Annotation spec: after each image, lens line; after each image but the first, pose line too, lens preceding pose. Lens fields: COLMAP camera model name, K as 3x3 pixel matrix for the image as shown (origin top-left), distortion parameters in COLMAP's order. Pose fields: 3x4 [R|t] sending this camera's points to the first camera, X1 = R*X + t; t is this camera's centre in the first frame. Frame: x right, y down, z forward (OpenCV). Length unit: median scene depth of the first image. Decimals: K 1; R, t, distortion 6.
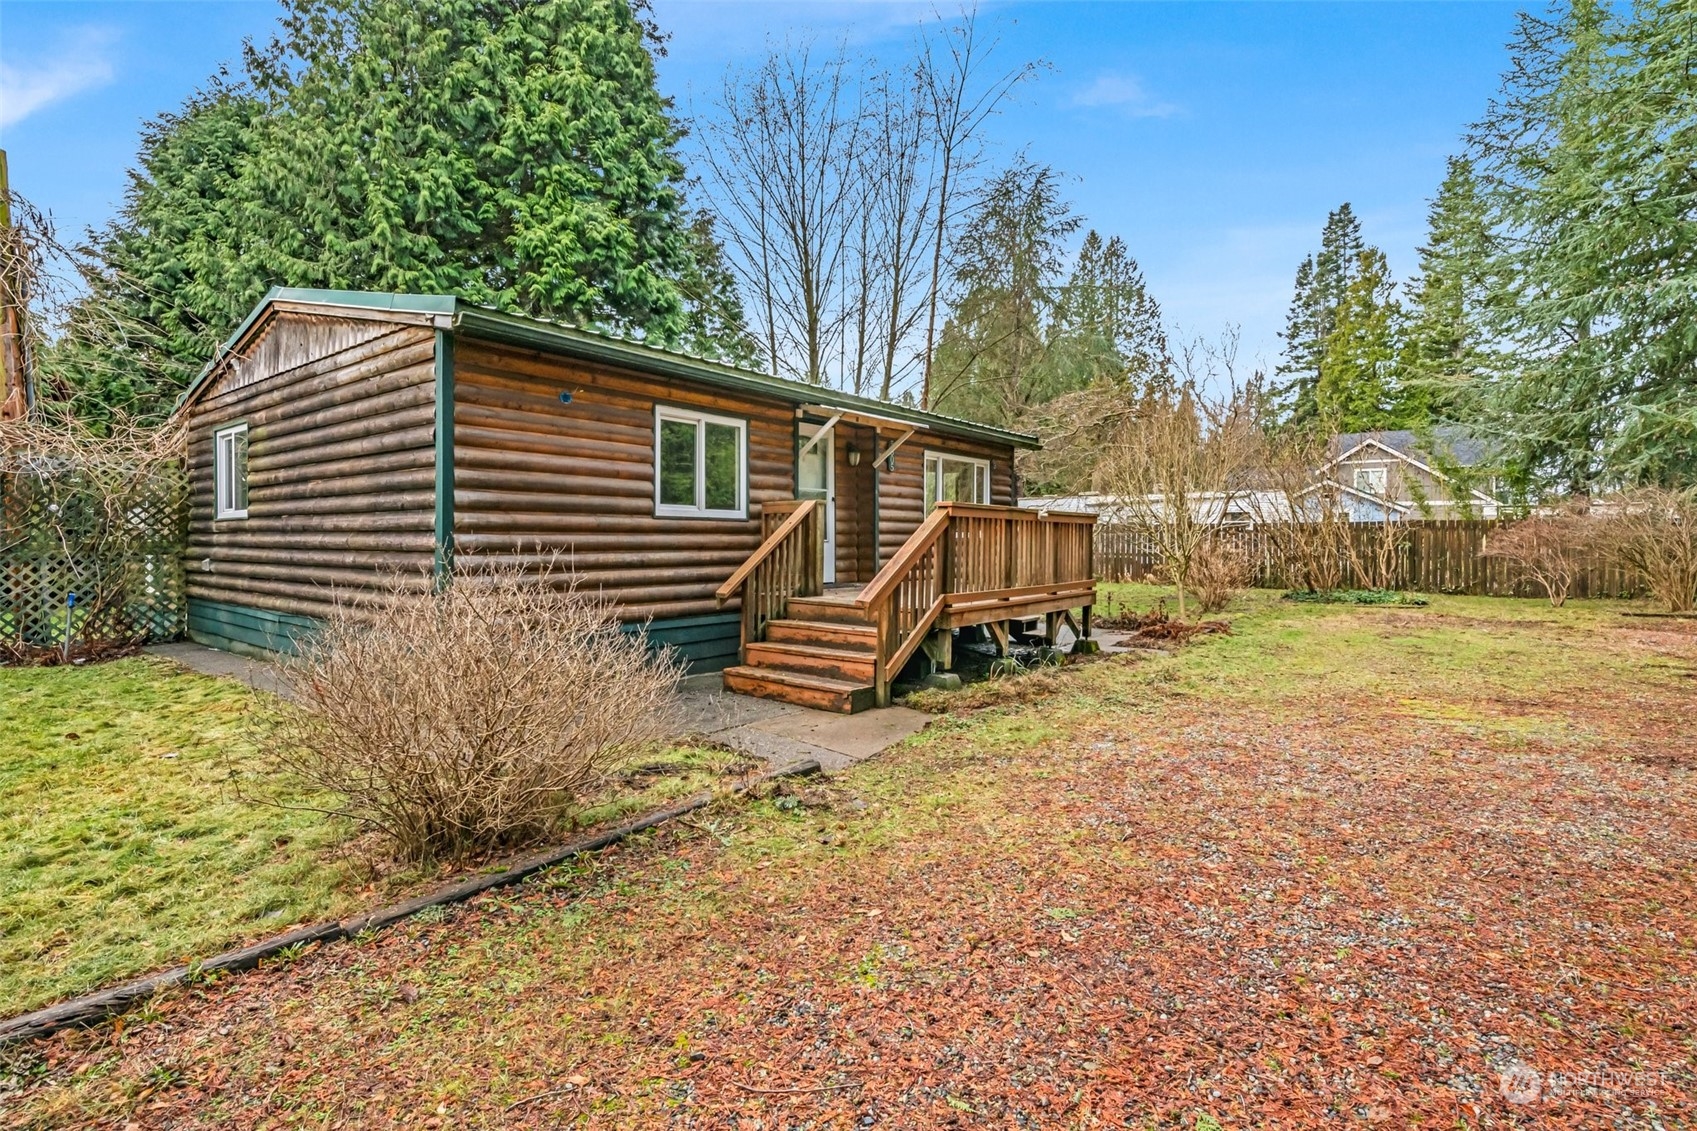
lens RADIAL K [[817.7, 0, 843.3], [0, 817.7, 565.1], [0, 0, 1]] dist [0.000355, -0.000005]
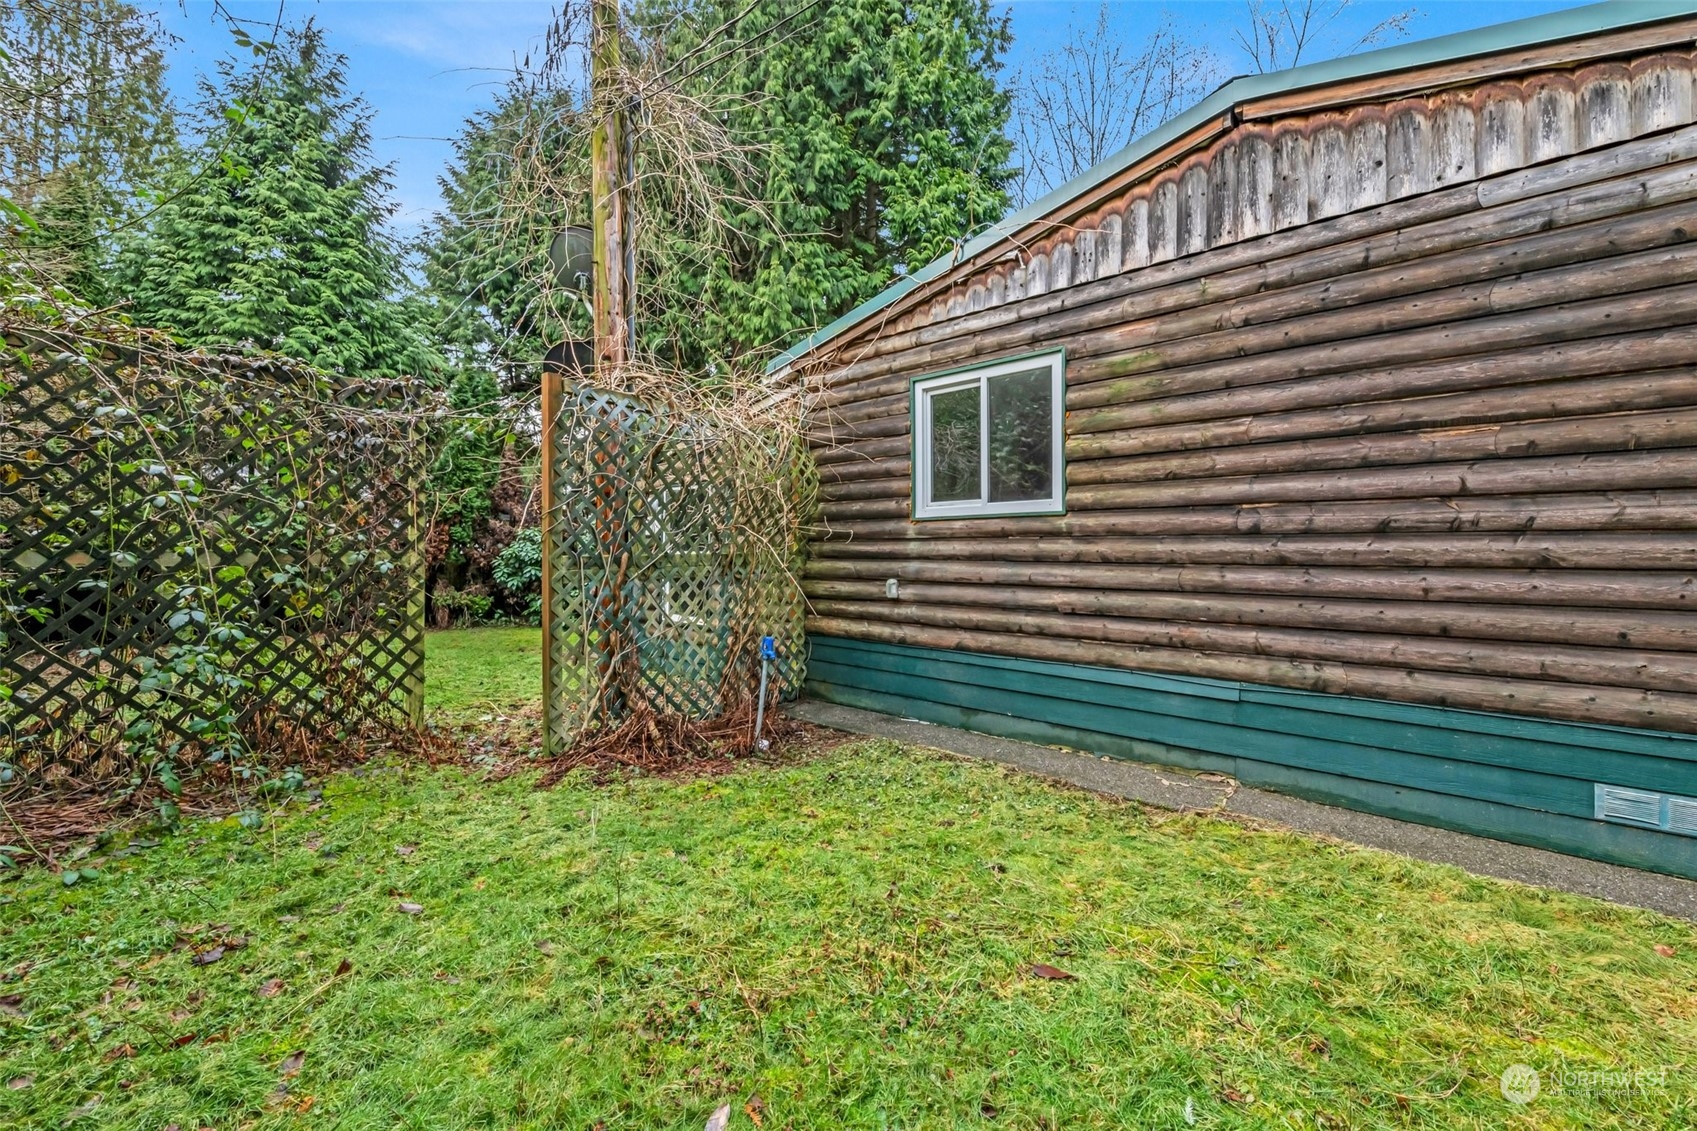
lens RADIAL K [[692.0, 0, 852.3], [0, 692.0, 553.4], [0, 0, 1]] dist [-0.003513, -0.000104]
pose [[0.998674, -0.012804, -0.049855, -0.429803], [0.012208, 0.999851, -0.012239, -0.012113], [0.050004, 0.011615, 0.998681, 0.247062]]
